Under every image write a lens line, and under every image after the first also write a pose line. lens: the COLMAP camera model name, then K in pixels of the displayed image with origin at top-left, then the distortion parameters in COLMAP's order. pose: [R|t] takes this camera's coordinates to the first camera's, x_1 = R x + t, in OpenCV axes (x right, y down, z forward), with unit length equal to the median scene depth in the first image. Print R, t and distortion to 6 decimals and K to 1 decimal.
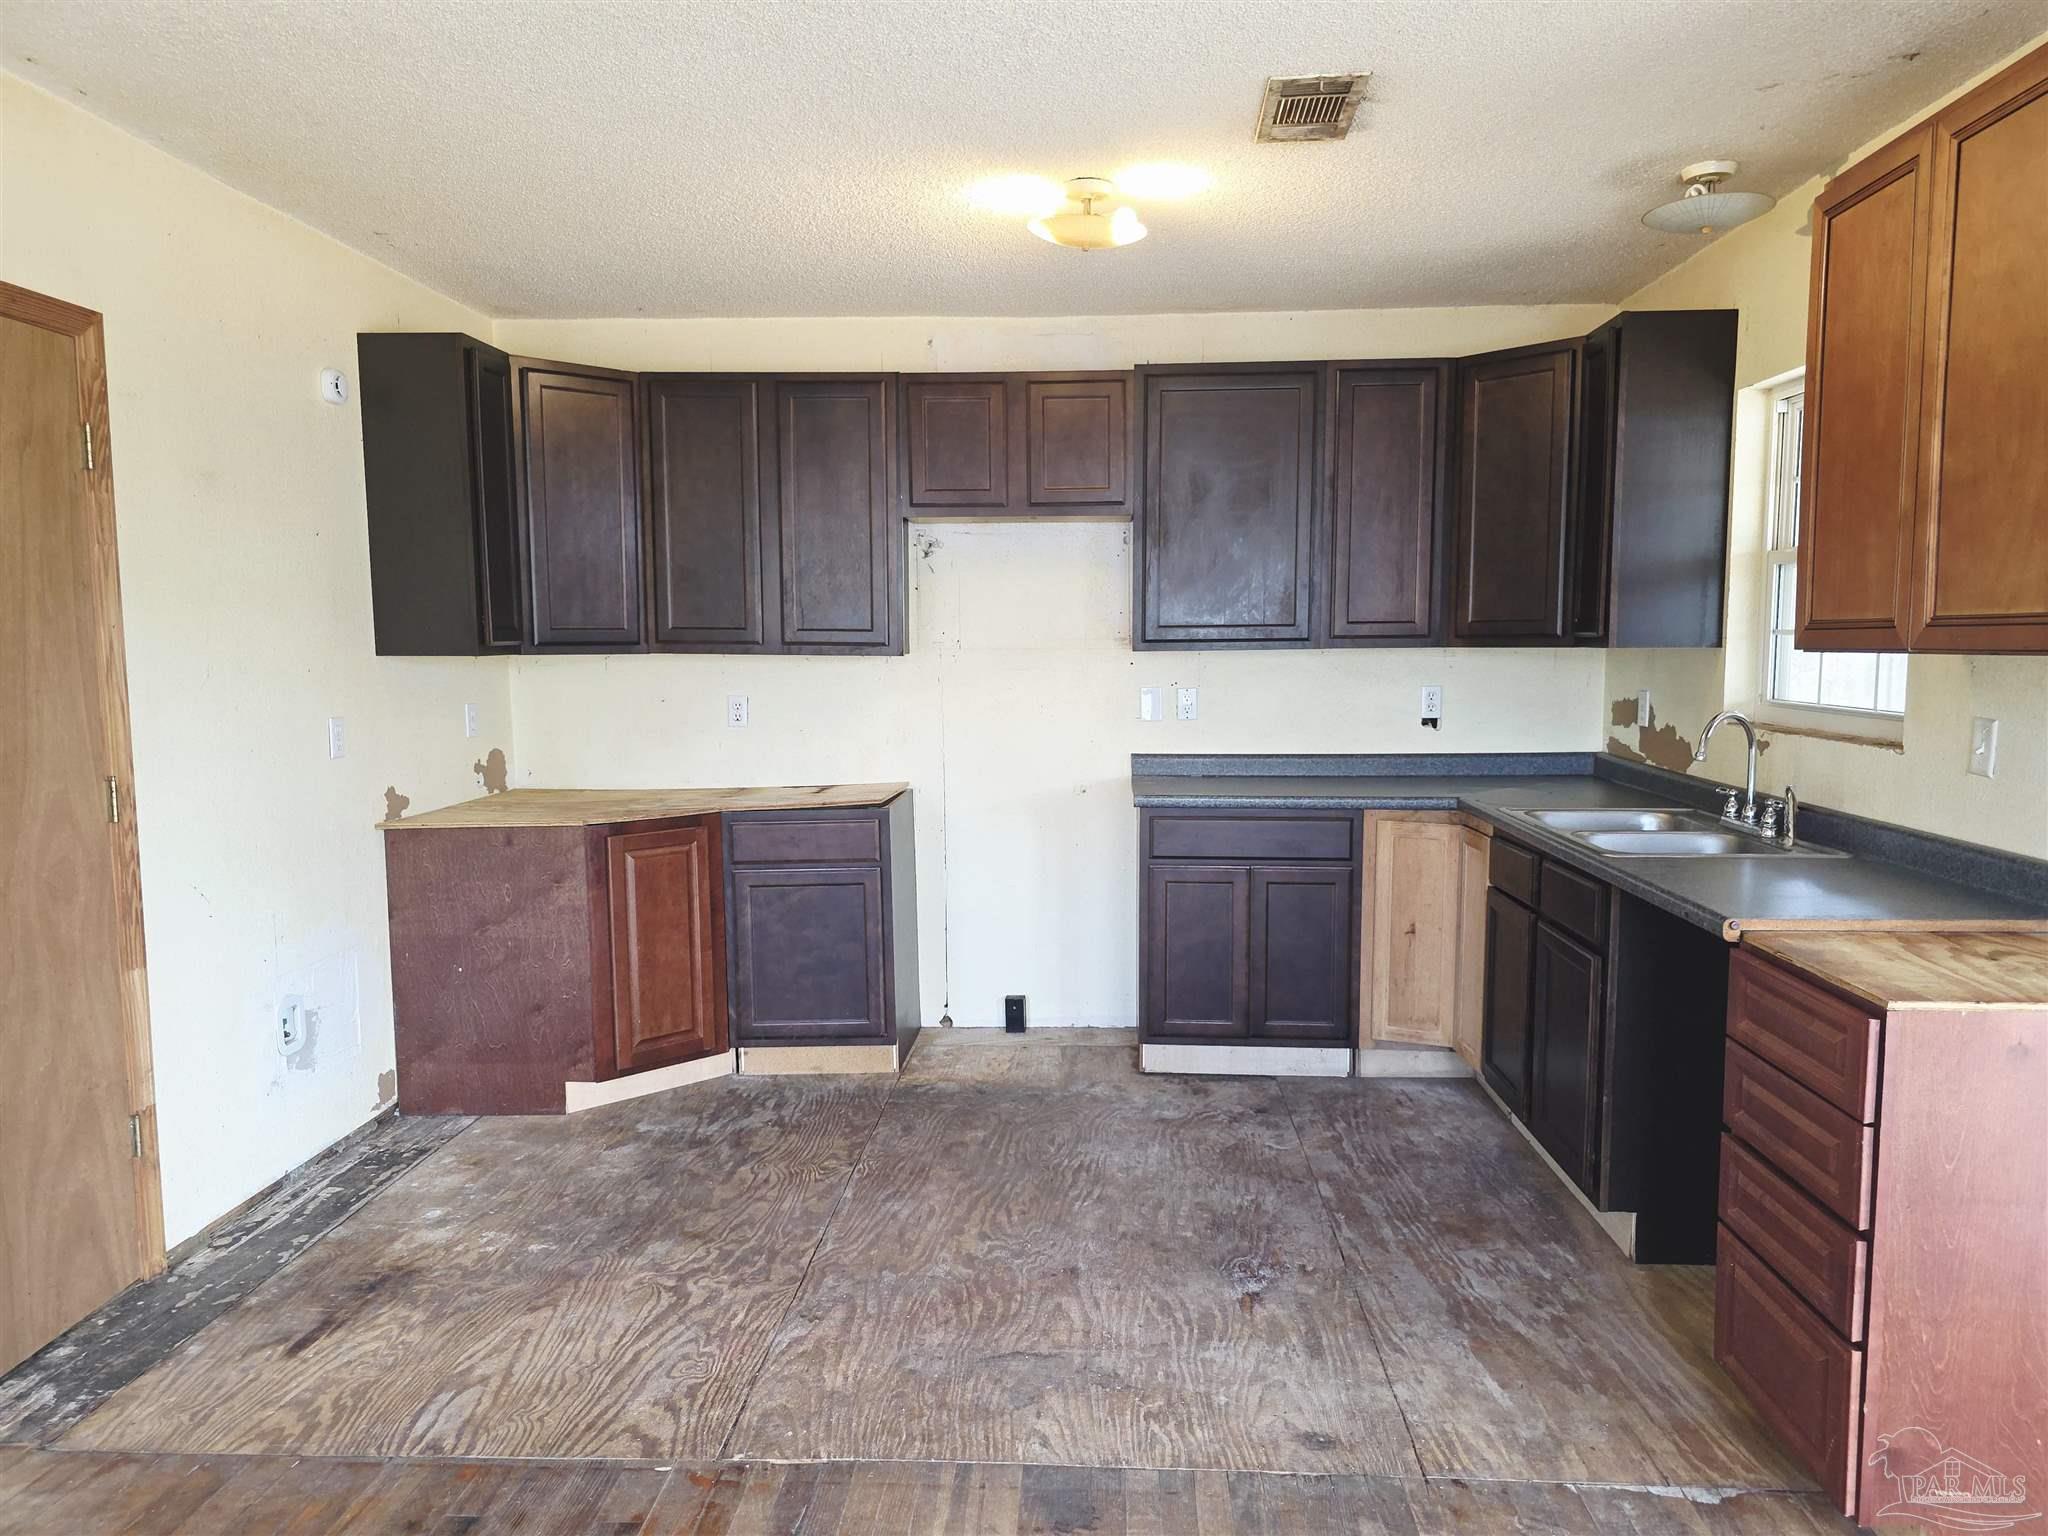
lens RADIAL K [[1365.4, 0, 1024.0], [0, 1365.4, 768.0], [0, 0, 1]] dist [0.061769, -0.068178]
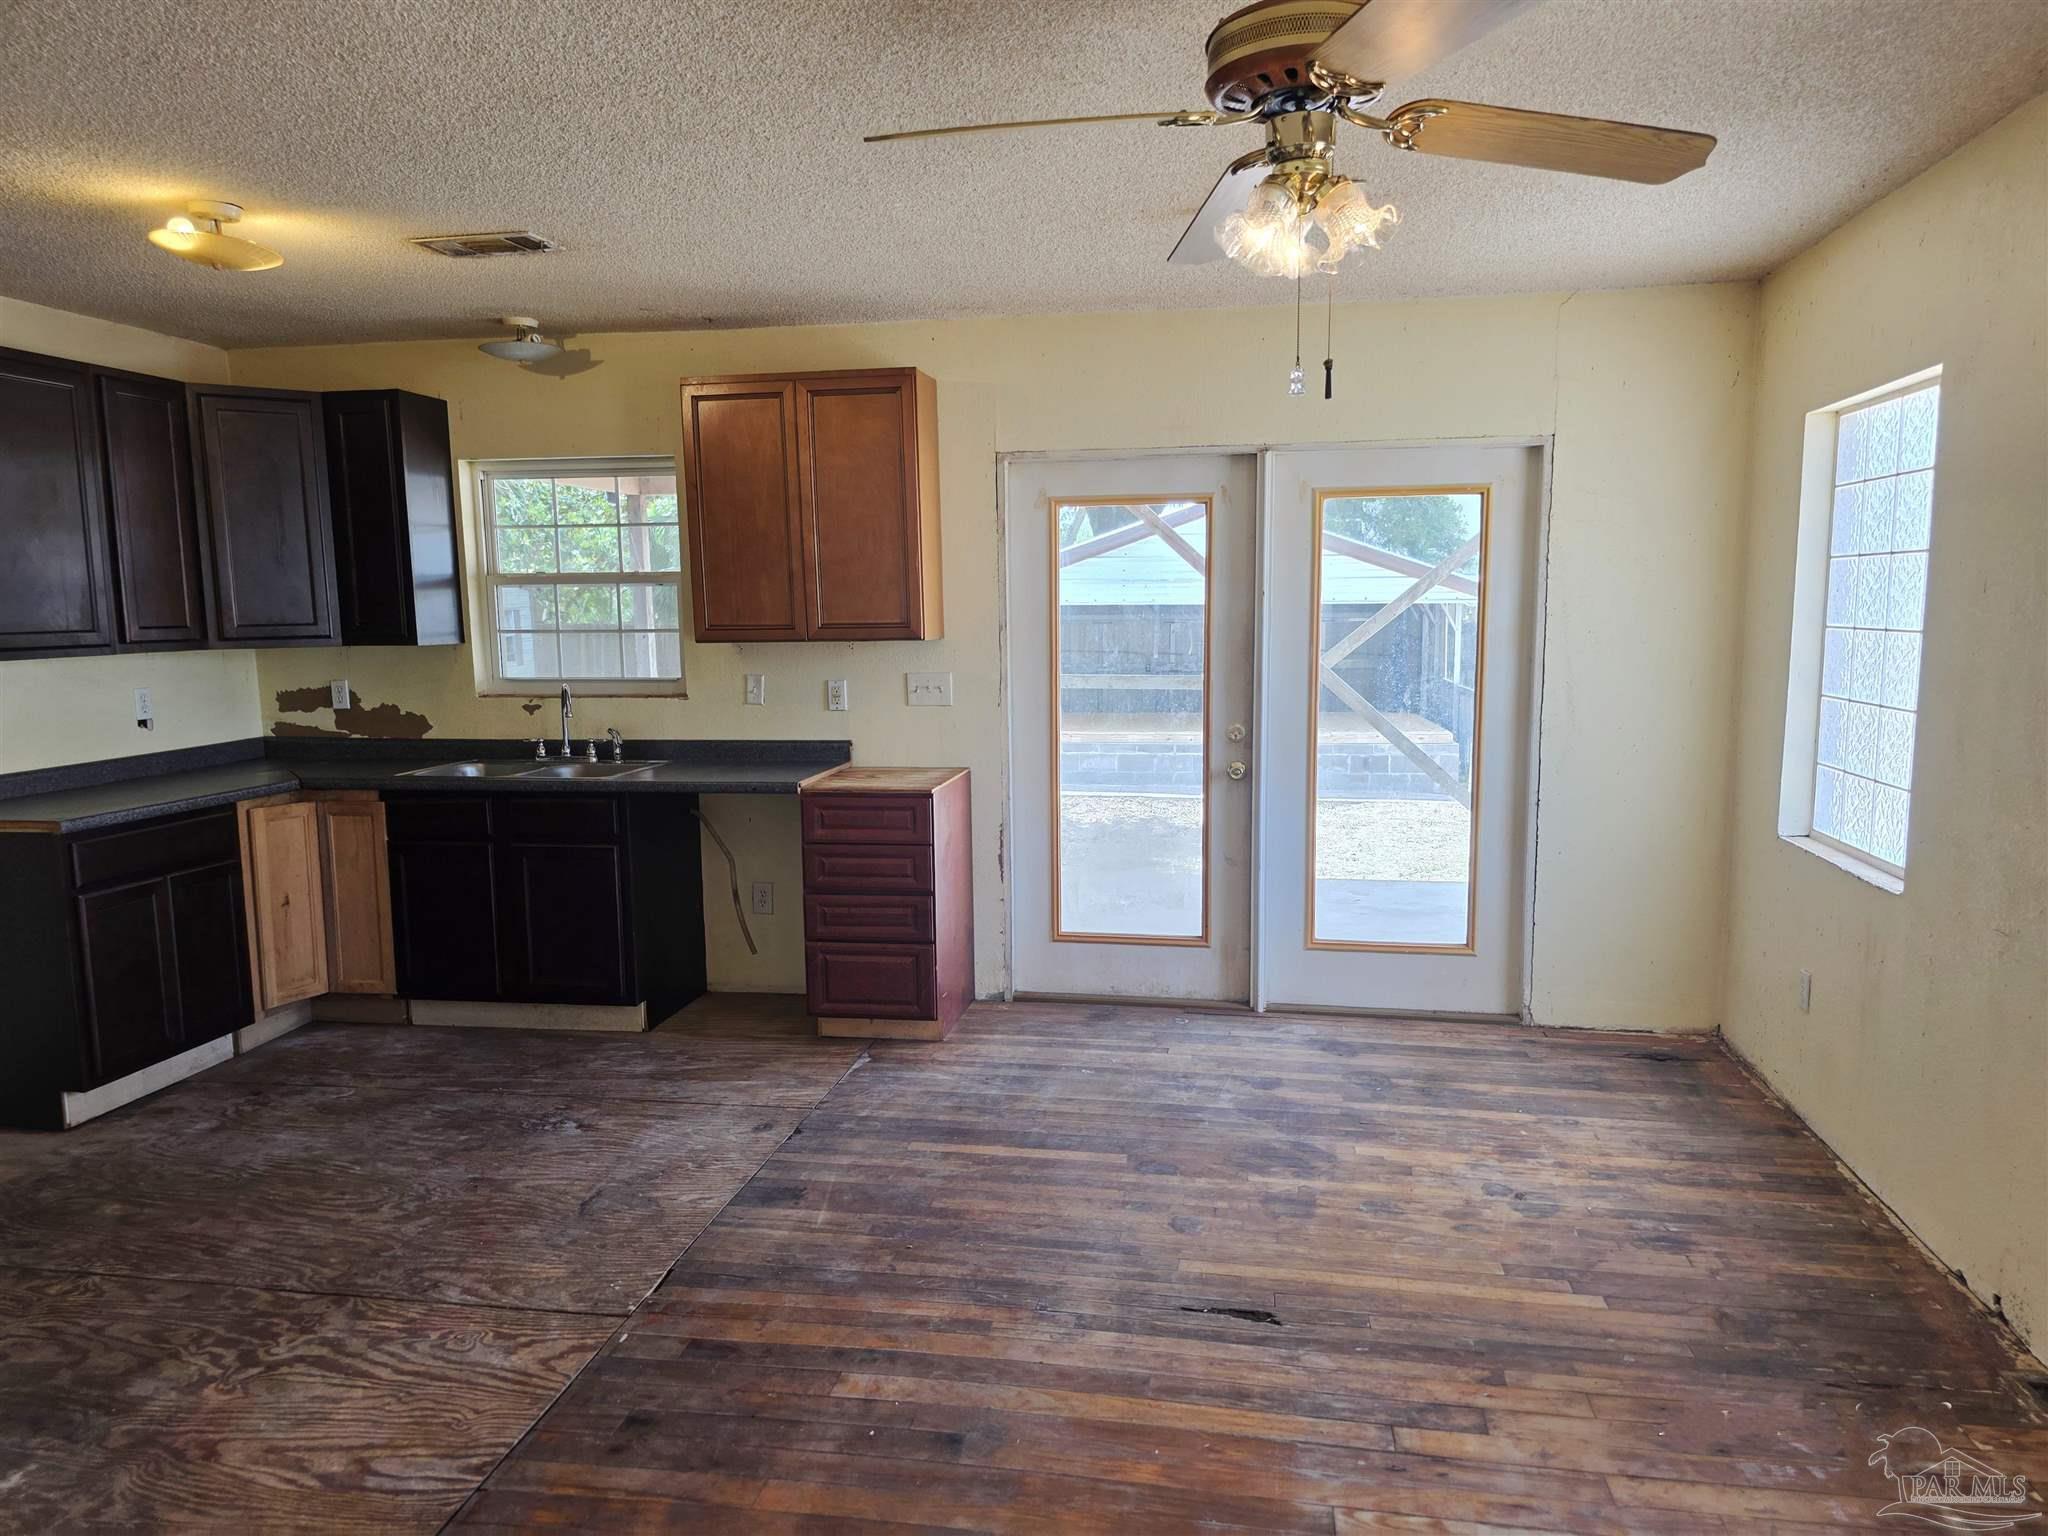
lens RADIAL K [[1365.4, 0, 1024.0], [0, 1365.4, 768.0], [0, 0, 1]] dist [0.061769, -0.068178]
pose [[0.125010, -0.115439, 0.985417, -0.995820], [0.109021, 0.988792, 0.102004, -0.052450], [-0.986148, 0.094680, 0.136194, 0.326522]]
